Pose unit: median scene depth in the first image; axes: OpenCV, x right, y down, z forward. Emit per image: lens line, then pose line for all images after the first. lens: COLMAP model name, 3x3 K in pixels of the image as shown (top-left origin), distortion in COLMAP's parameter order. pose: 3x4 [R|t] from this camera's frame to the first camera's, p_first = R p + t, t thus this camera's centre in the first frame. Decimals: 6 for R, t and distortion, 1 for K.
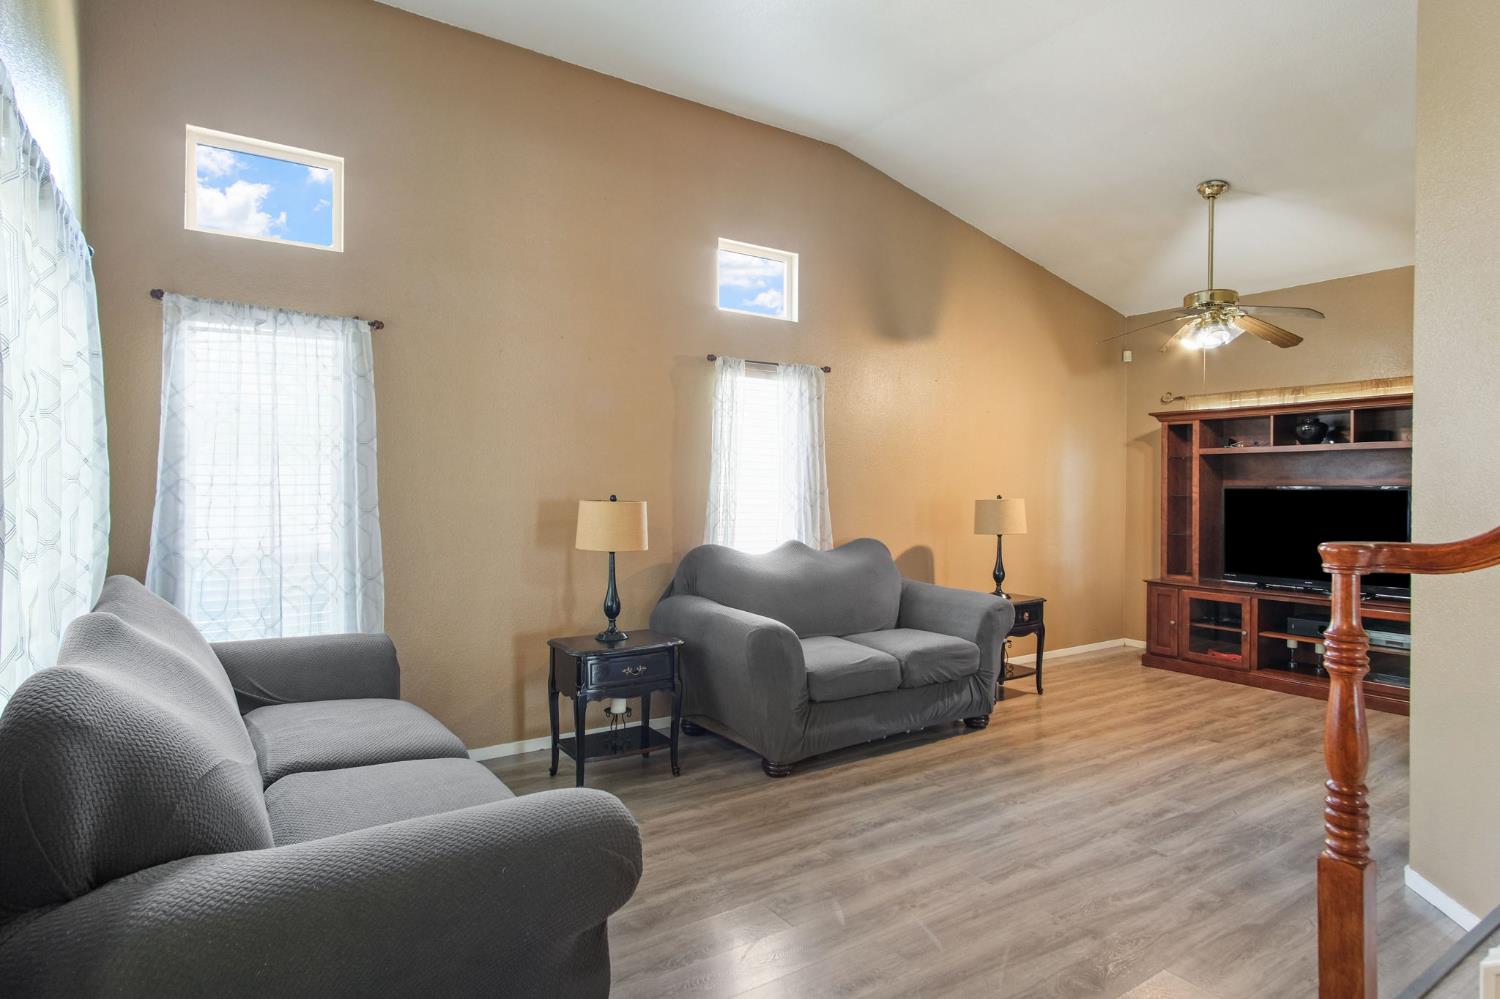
lens RADIAL K [[809.6, 0, 750.0], [0, 809.6, 499.5], [0, 0, 1]] dist [-0.000276, 0.000188]
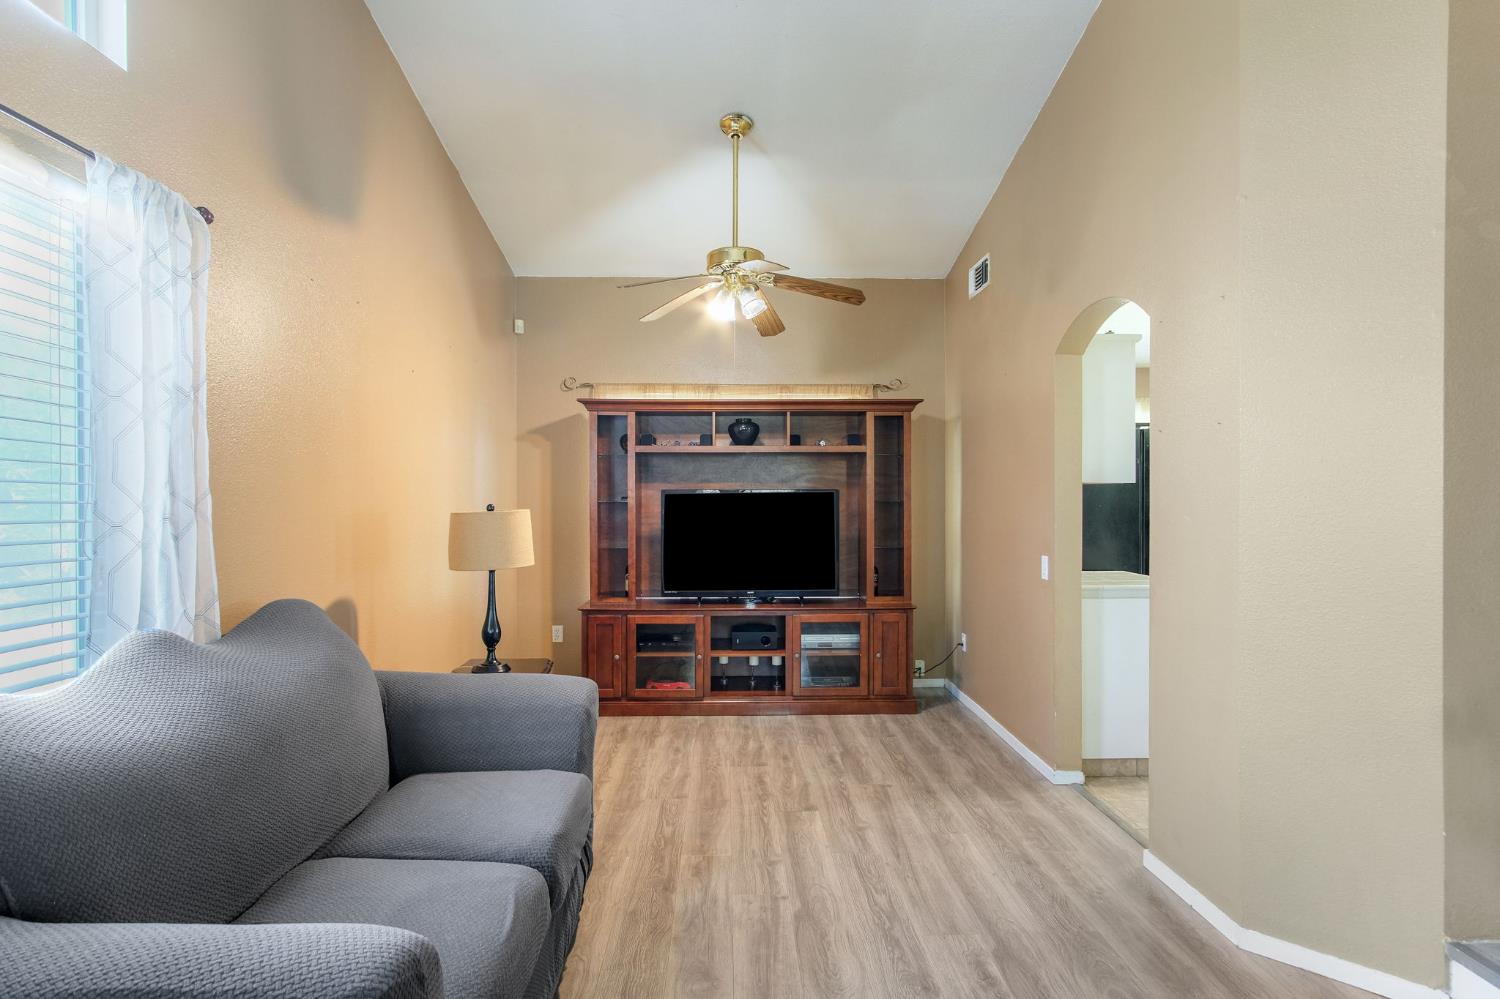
lens RADIAL K [[809.6, 0, 750.0], [0, 809.6, 499.5], [0, 0, 1]] dist [-0.000276, 0.000188]
pose [[0.541581, -0.009534, 0.840595, -0.102984], [0.014330, 0.999895, 0.002109, -0.007445], [-0.840527, 0.010904, 0.541661, 0.501931]]
